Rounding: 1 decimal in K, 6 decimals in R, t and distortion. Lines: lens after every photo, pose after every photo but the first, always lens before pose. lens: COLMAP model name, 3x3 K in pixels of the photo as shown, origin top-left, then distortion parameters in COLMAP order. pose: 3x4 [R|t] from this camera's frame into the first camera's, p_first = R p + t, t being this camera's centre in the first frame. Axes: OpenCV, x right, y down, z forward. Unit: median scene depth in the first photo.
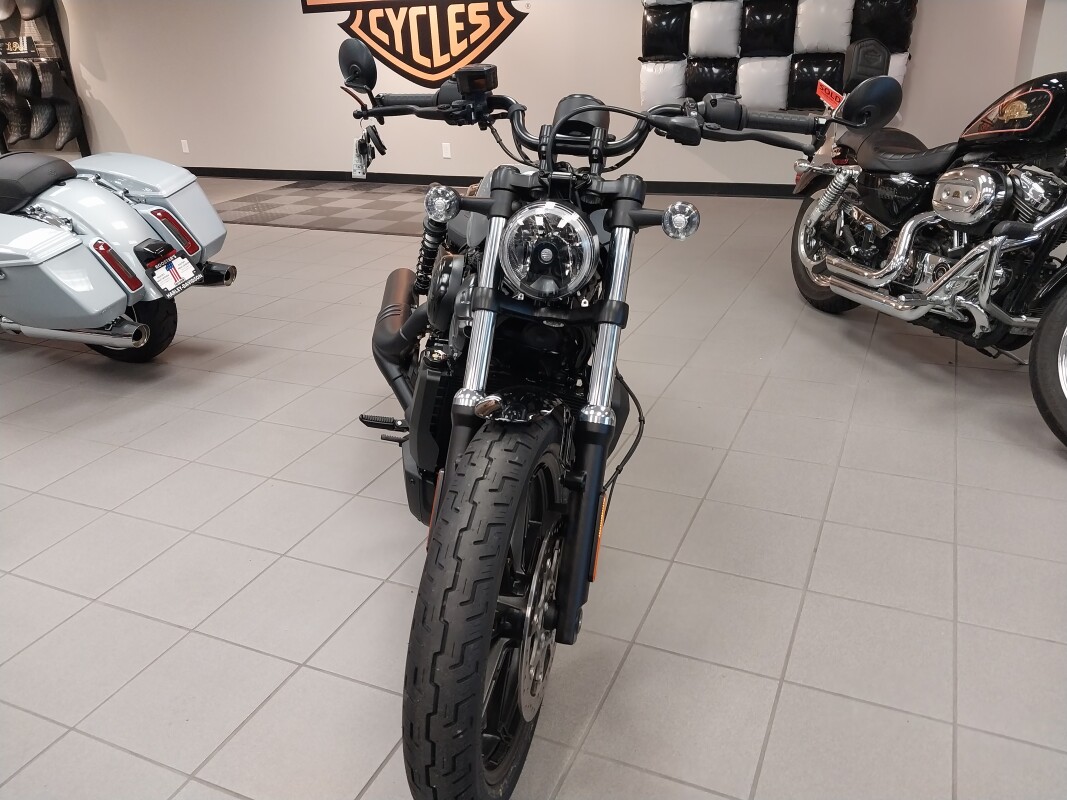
lens RADIAL K [[844.6, 0, 535.5], [0, 844.6, 401.6], [0, 0, 1]] dist [0.031570, -0.047615]
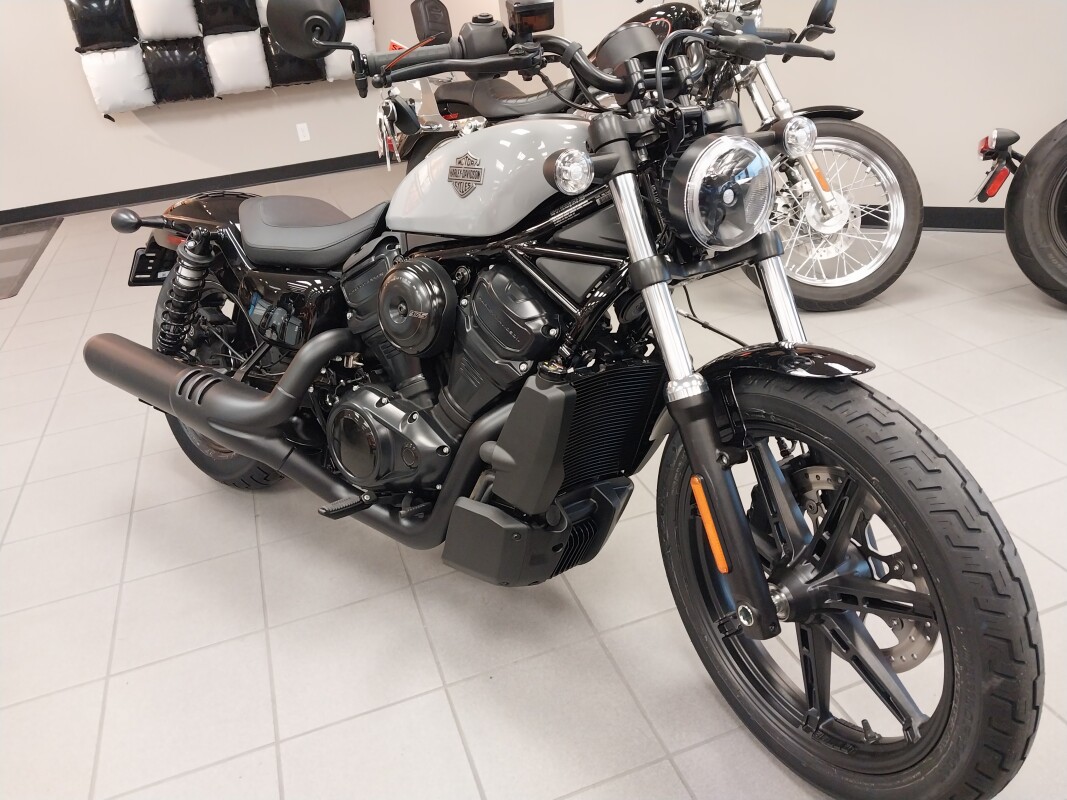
lens RADIAL K [[844.6, 0, 533.2], [0, 844.6, 401.1], [0, 0, 1]] dist [0.031570, -0.047615]
pose [[0.736233, -0.336343, 0.587225, -0.166245], [0.328895, 0.936207, 0.123875, -0.034783], [-0.591429, 0.101935, 0.799888, 0.100226]]
